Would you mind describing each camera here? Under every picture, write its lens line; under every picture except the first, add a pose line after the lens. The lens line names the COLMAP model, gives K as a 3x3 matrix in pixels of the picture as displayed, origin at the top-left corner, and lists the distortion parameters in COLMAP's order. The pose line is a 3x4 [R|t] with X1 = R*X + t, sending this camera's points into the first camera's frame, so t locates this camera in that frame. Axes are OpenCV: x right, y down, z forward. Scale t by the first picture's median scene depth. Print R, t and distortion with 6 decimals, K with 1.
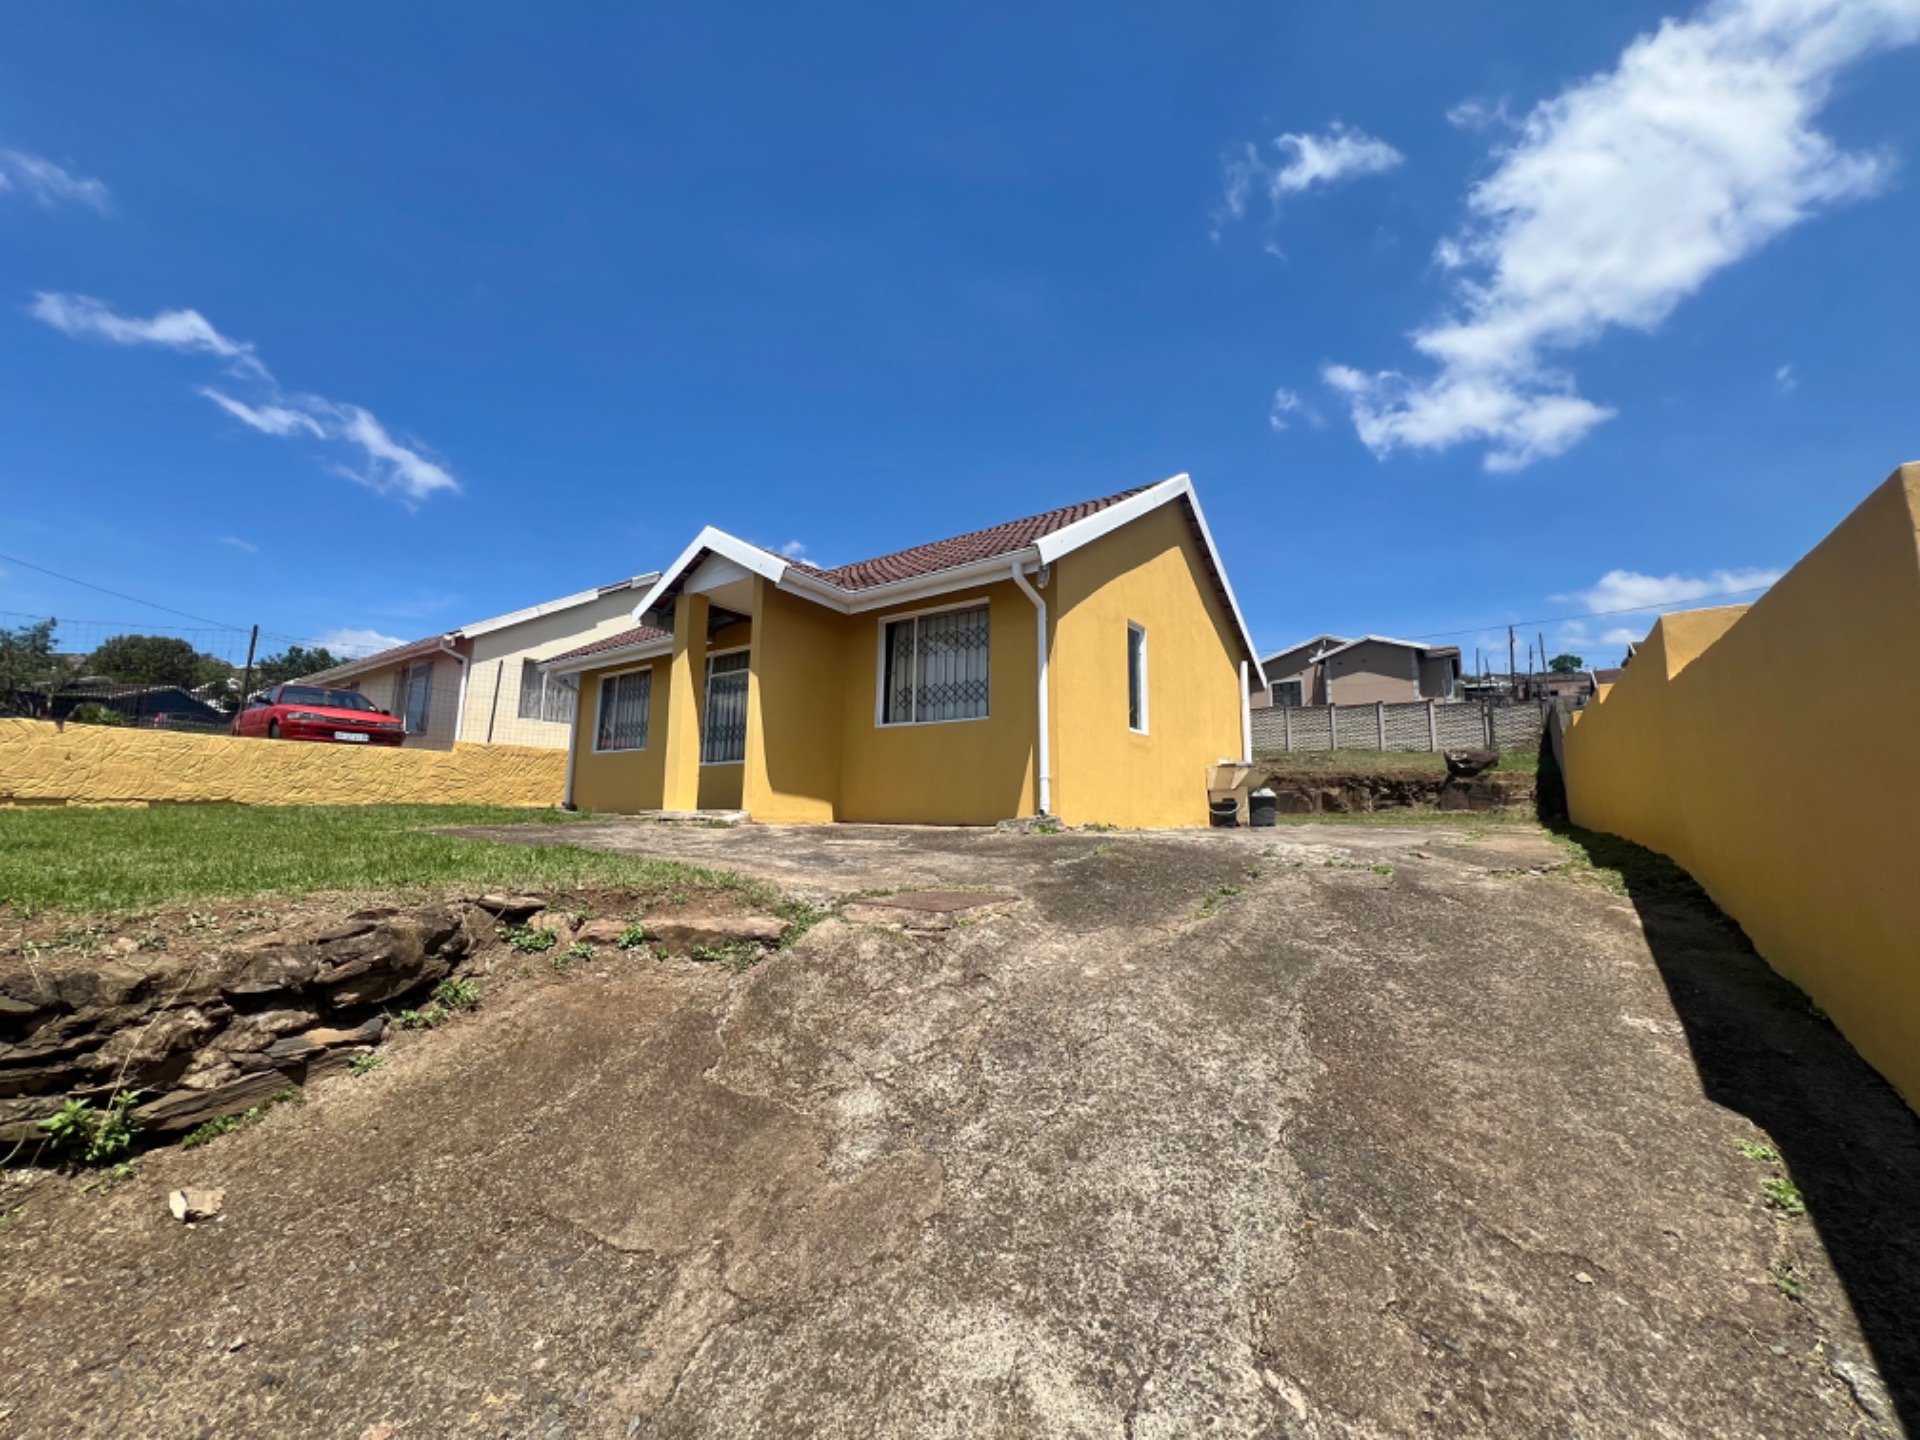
lens RADIAL K [[772.5, 0, 959.3], [0, 772.5, 718.6], [0, 0, 1]] dist [-0.003634, 0.000887]
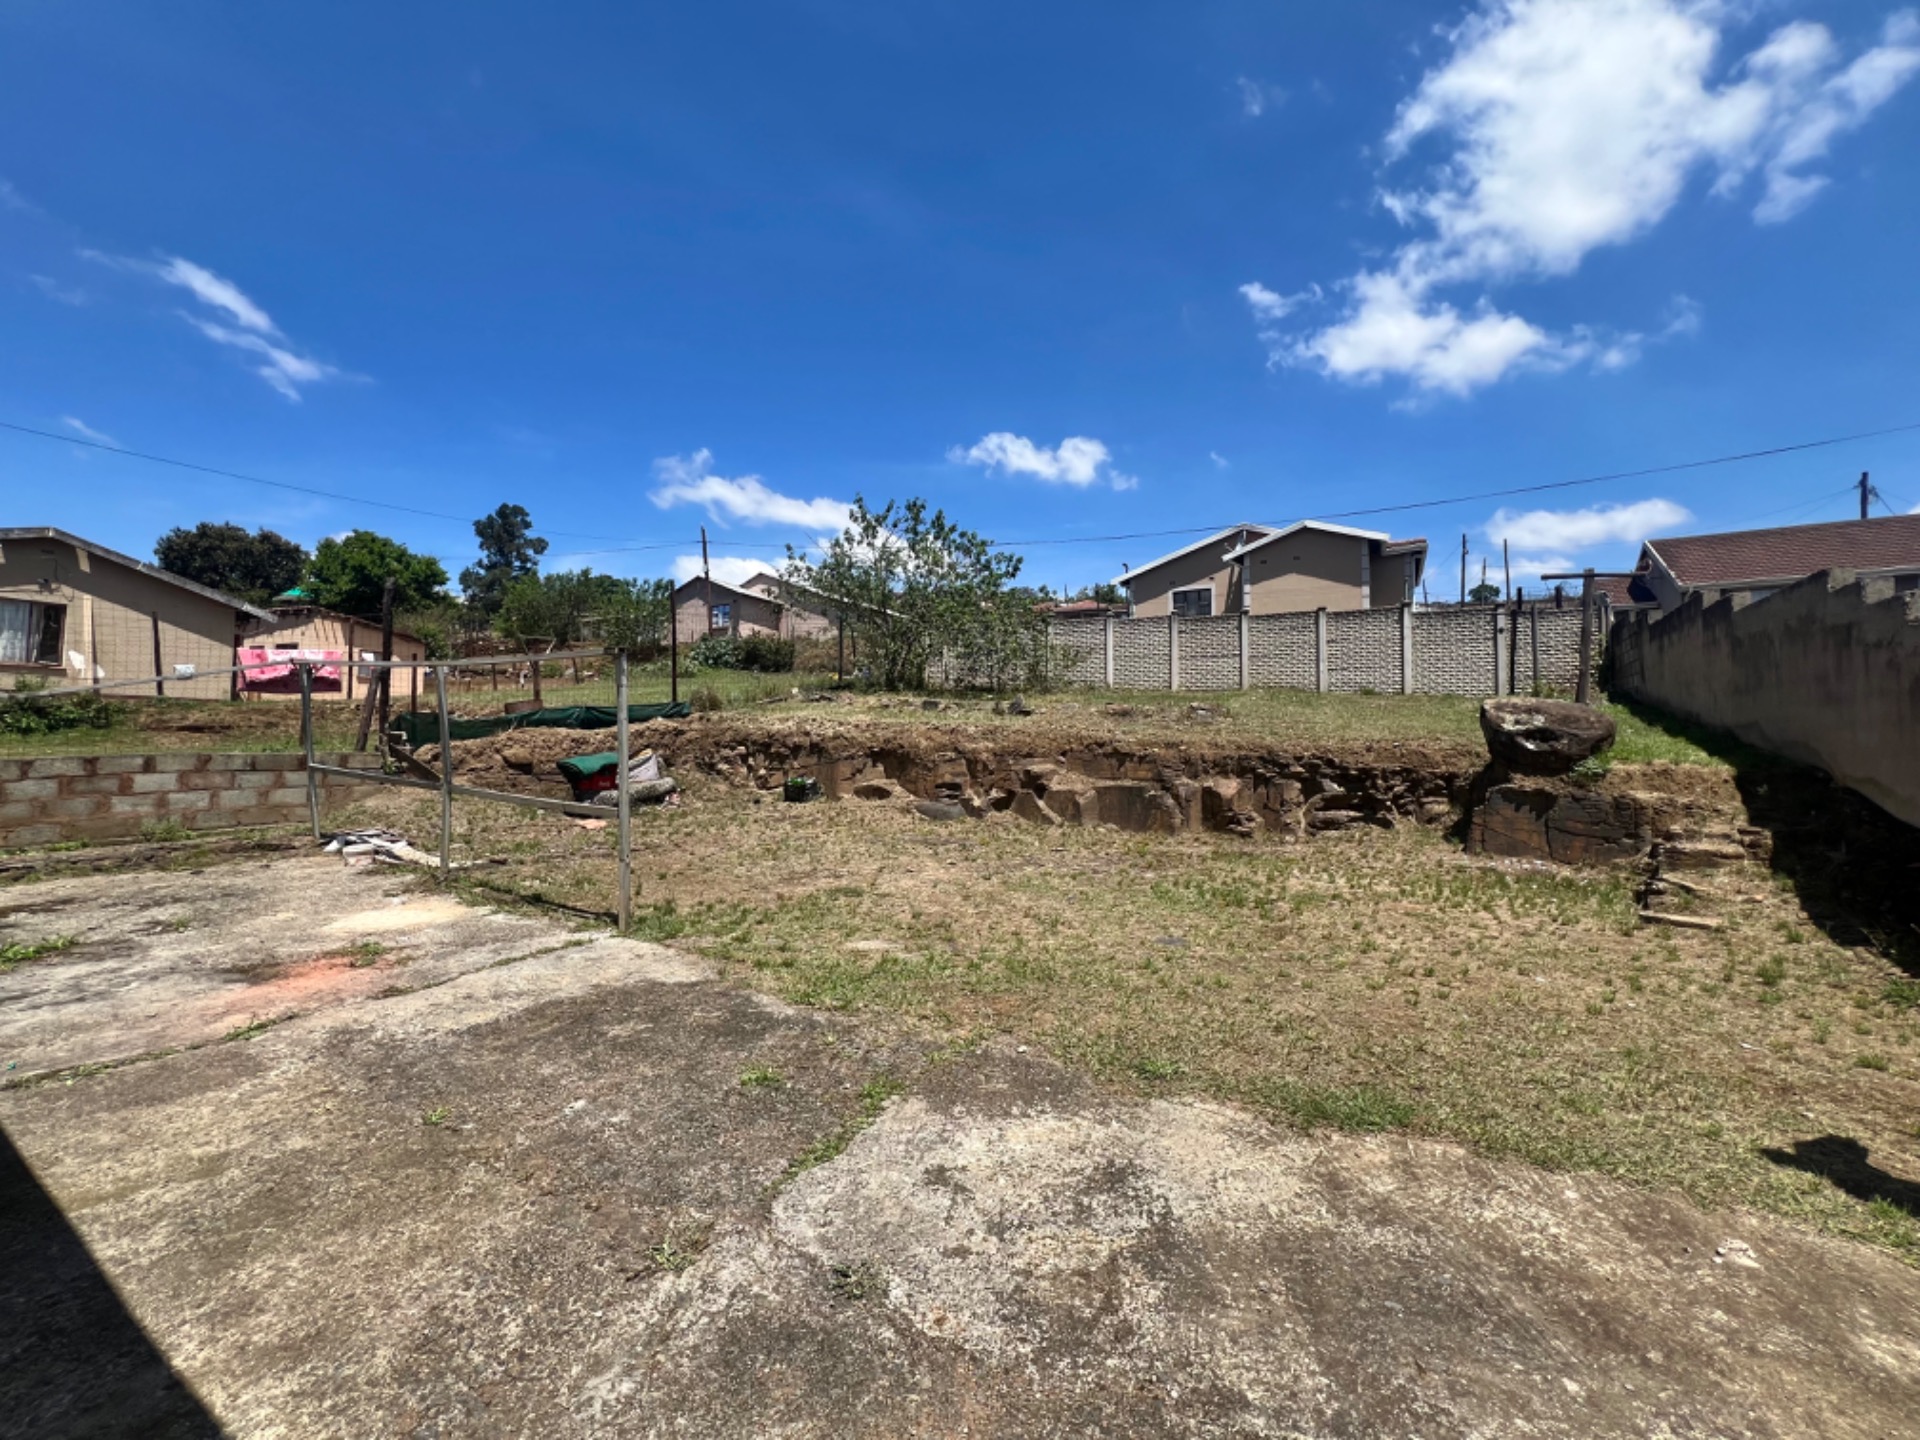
lens RADIAL K [[772.5, 0, 960.0], [0, 772.5, 718.3], [0, 0, 1]] dist [-0.003634, 0.000887]
pose [[0.996710, -0.000094, 0.081050, 0.738406], [-0.007745, 0.995313, 0.096395, 0.025201], [-0.080679, -0.096705, 0.992038, 1.427020]]
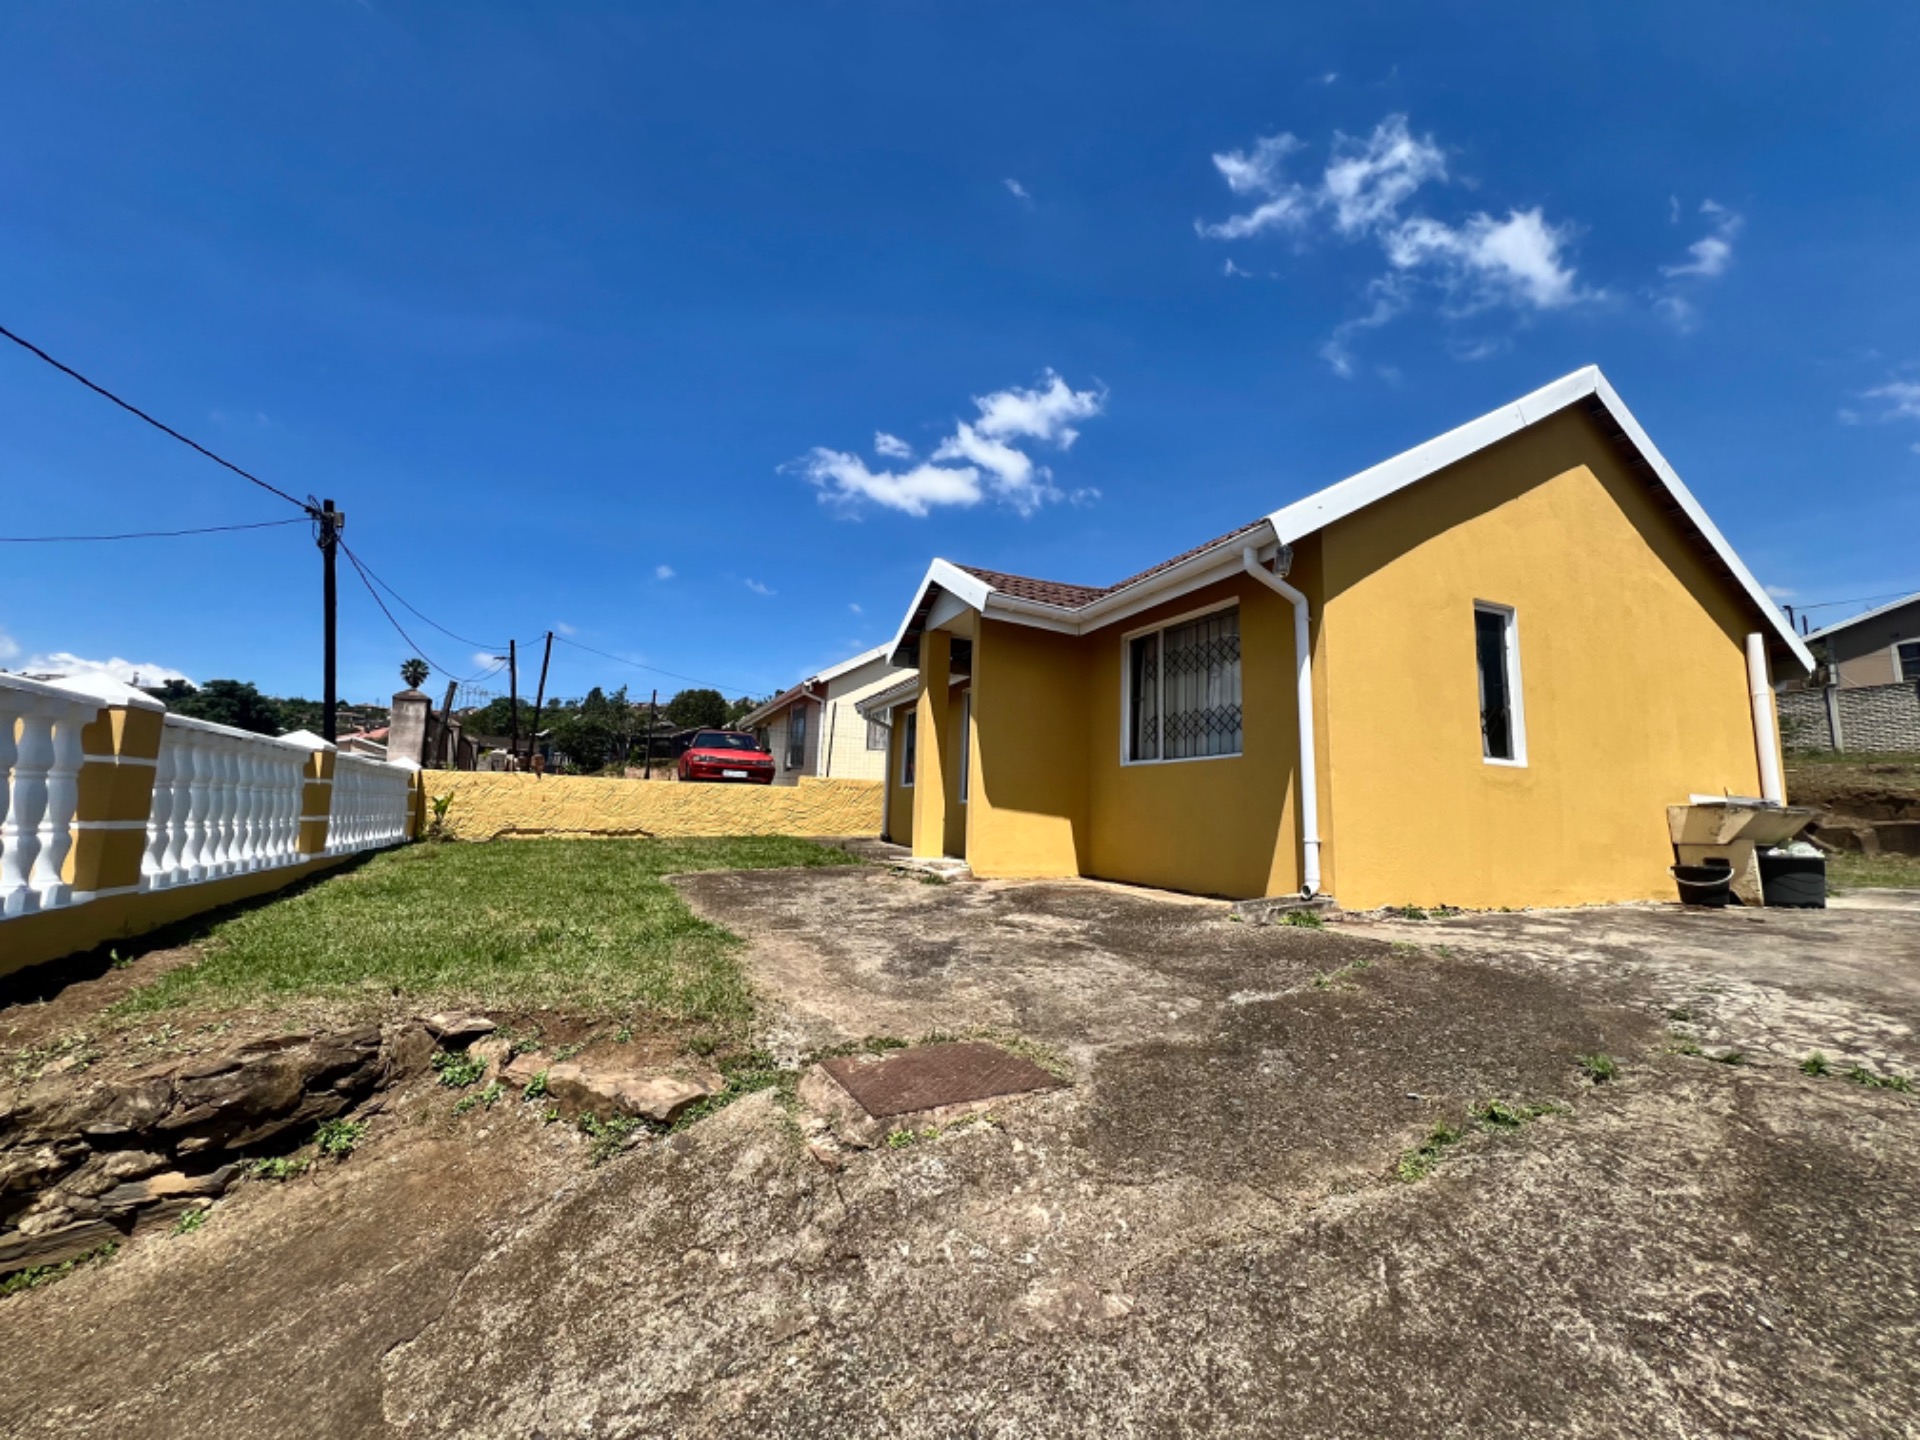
lens RADIAL K [[773.9, 0, 956.5], [0, 773.9, 715.8], [0, 0, 1]] dist [-0.005362, 0.001627]
pose [[0.867479, -0.052265, -0.494721, 0.164198], [0.046208, 0.998632, -0.024476, -0.032288], [0.495323, -0.001628, 0.868707, 0.191007]]
